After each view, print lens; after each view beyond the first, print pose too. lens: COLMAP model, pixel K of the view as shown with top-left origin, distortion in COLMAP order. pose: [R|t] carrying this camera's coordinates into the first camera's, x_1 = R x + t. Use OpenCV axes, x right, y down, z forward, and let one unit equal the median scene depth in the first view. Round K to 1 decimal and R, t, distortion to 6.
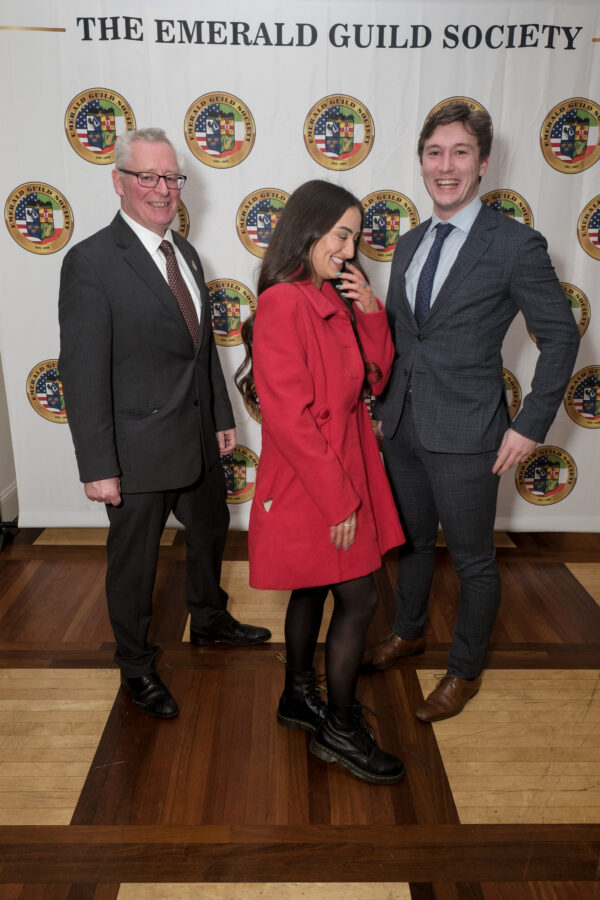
lens RADIAL K [[709.1, 0, 300.0], [0, 709.1, 450.0], [0, 0, 1]] dist [-0.003457, -0.007324]
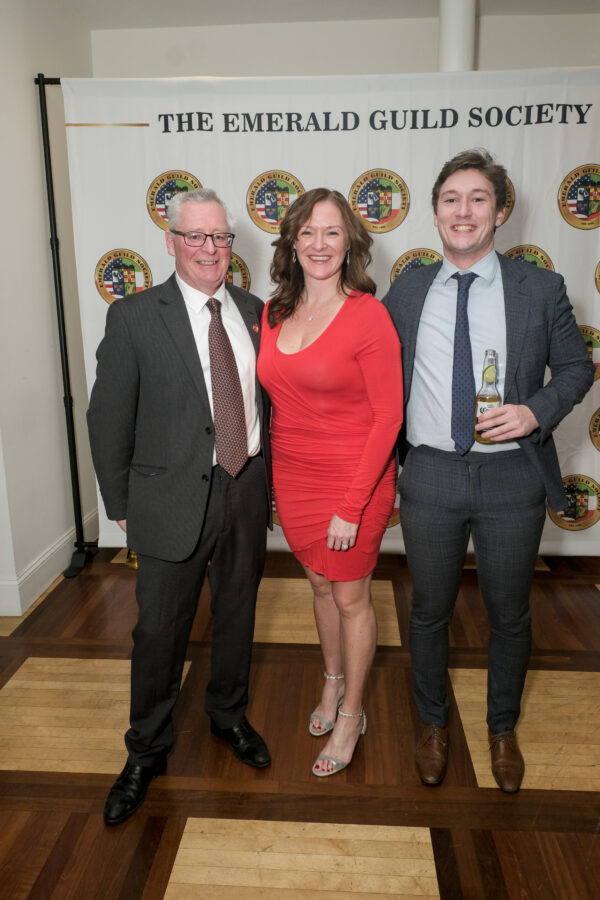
lens RADIAL K [[709.1, 0, 300.0], [0, 709.1, 450.0], [0, 0, 1]] dist [-0.003457, -0.007324]
pose [[0.996478, -0.002367, -0.083820, 0.023439], [-0.003815, 0.997287, -0.073514, 0.044532], [0.083767, 0.073575, 0.993765, -0.134569]]
